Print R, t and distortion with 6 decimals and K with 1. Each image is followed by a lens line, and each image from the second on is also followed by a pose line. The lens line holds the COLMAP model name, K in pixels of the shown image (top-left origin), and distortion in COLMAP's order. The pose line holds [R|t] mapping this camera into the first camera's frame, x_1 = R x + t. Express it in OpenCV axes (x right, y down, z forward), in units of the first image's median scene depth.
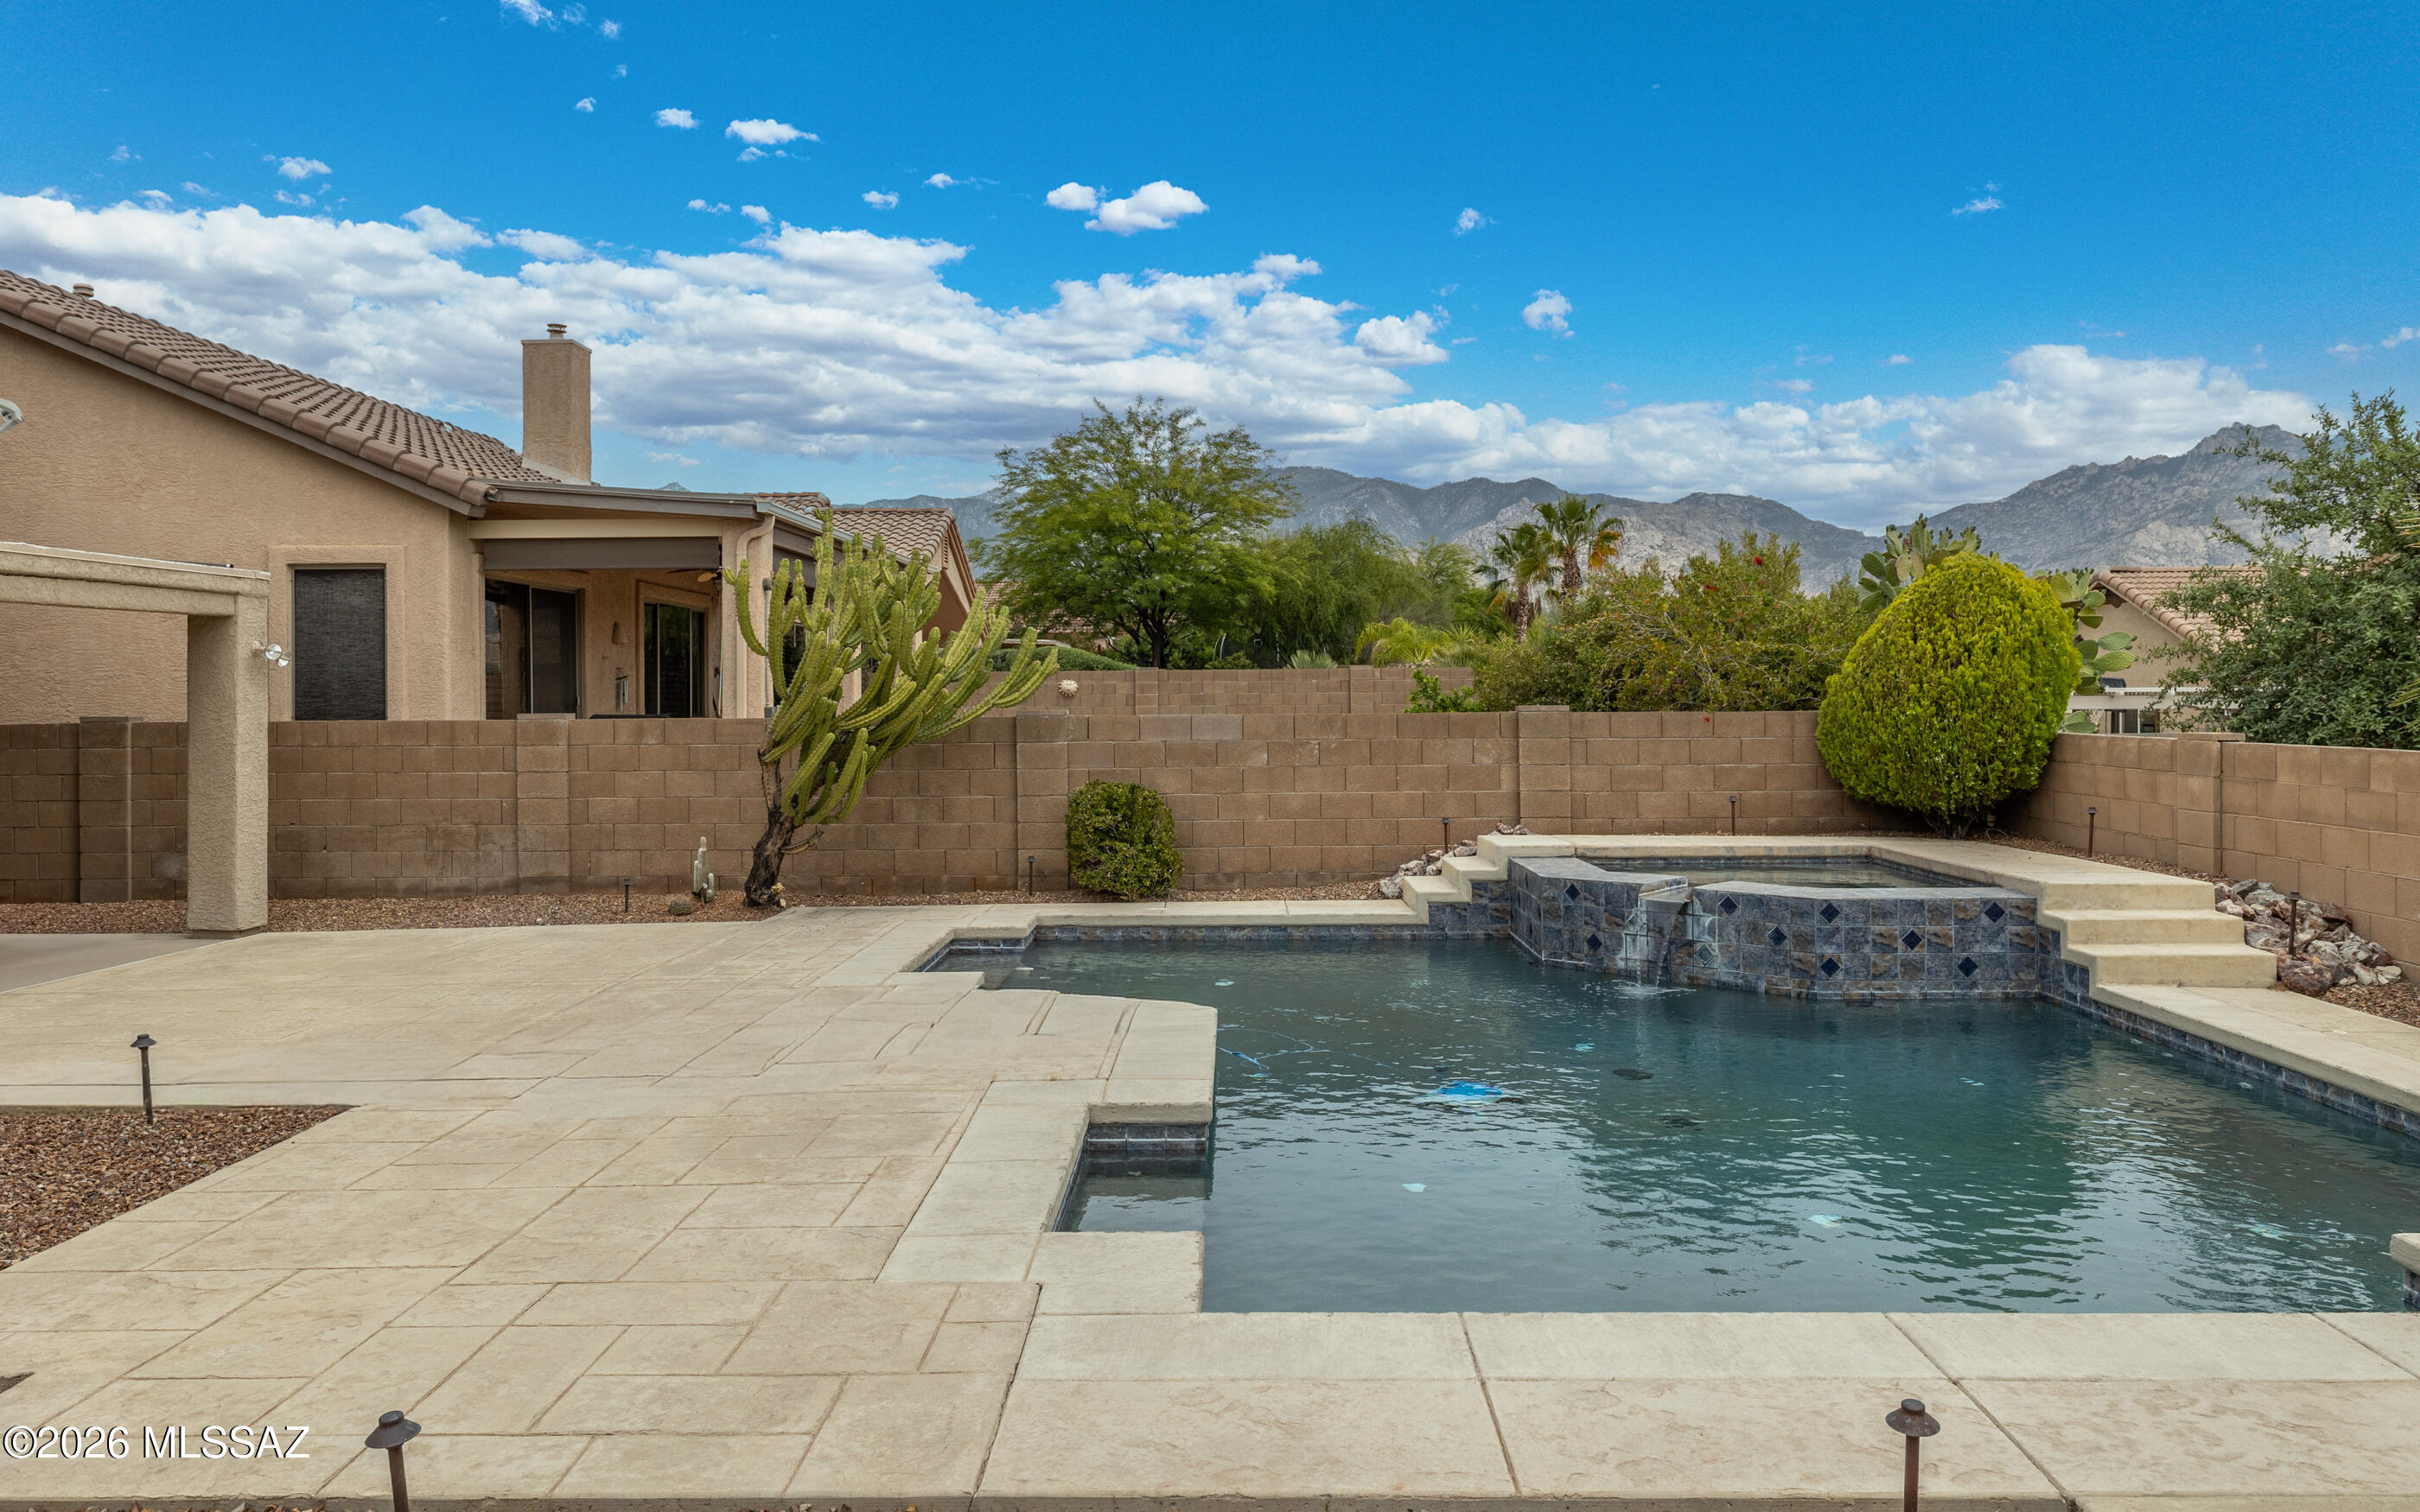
lens RADIAL K [[1703.0, 0, 1210.5], [0, 1703.0, 700.1], [0, 0, 1]] dist [-0.009571, 0.002120]
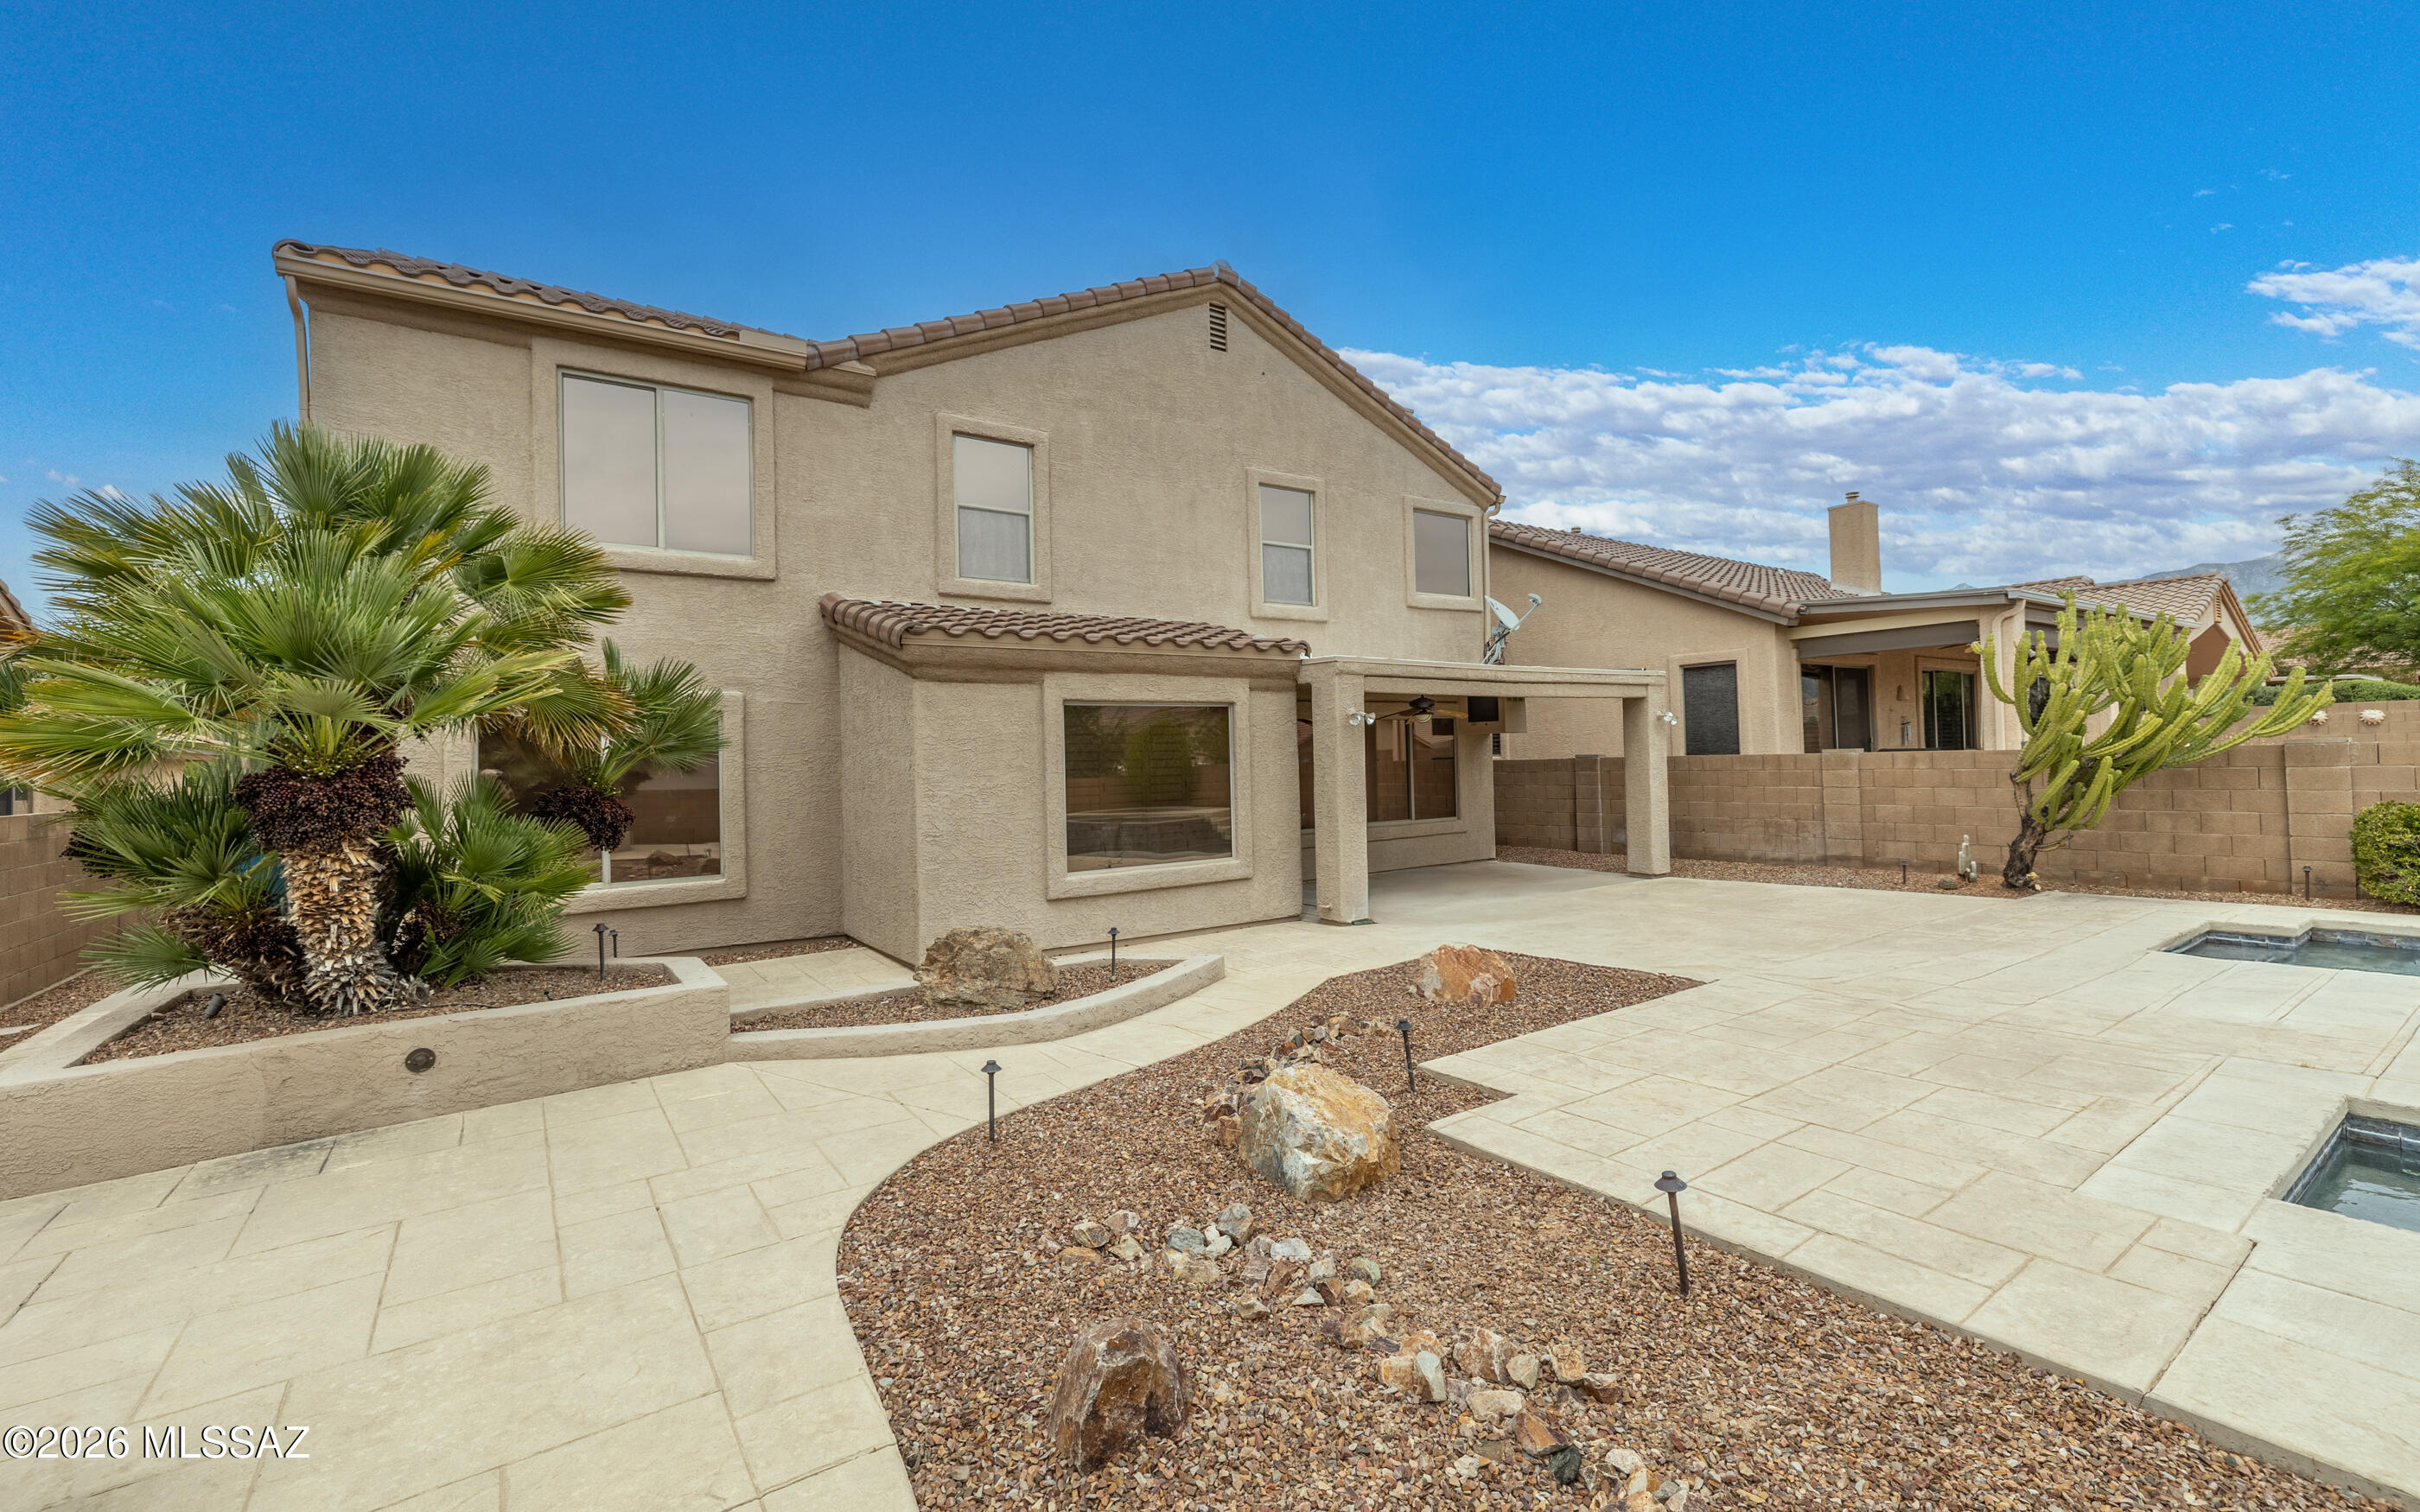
lens RADIAL K [[1011.3, 0, 1215.4], [0, 1011.3, 739.6], [0, 0, 1]] dist [-0.002584, -0.000857]
pose [[0.586542, -0.024717, -0.809541, 0.015405], [0.022657, 0.999644, -0.014105, -0.000465], [0.809602, -0.010068, 0.586894, 0.012222]]
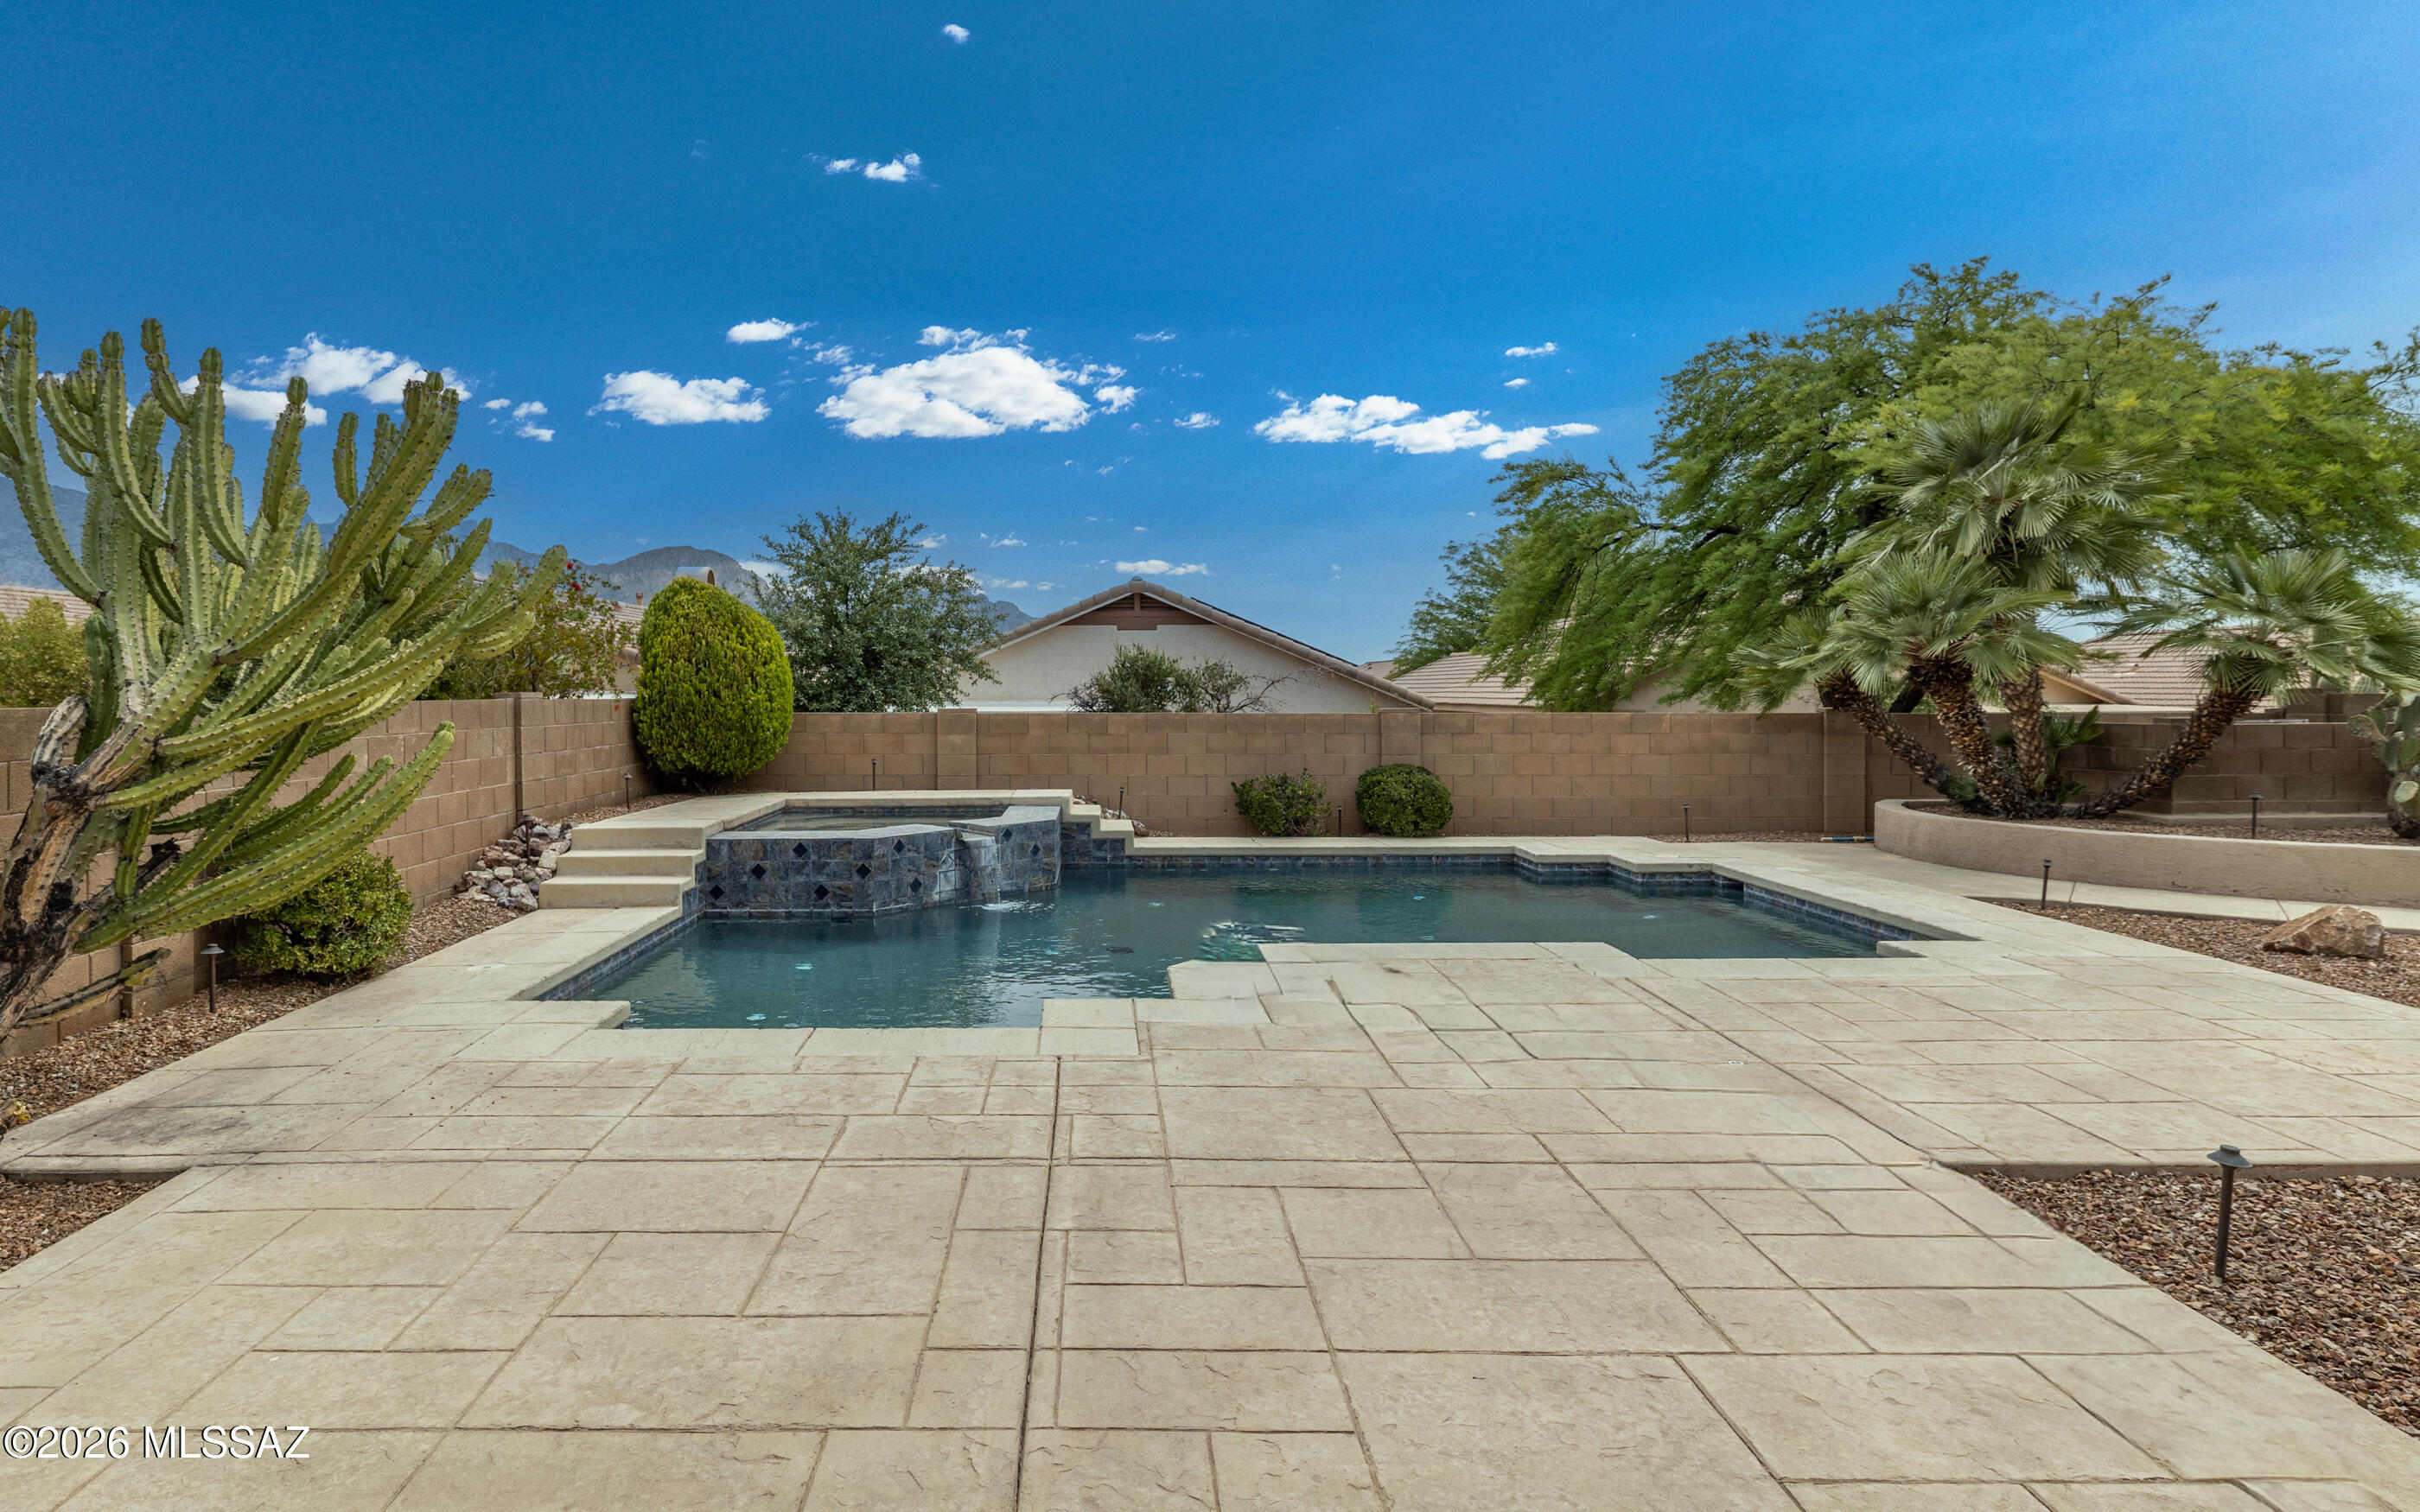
lens RADIAL K [[1297.7, 0, 1074.0], [0, 1297.7, 687.9], [0, 0, 1]] dist [-0.000157, 0.001439]
pose [[-0.008363, 0.009194, 0.999923, -0.588086], [0.005379, 0.999944, -0.009149, 0.009961], [-0.999951, 0.005302, -0.008412, 0.756864]]
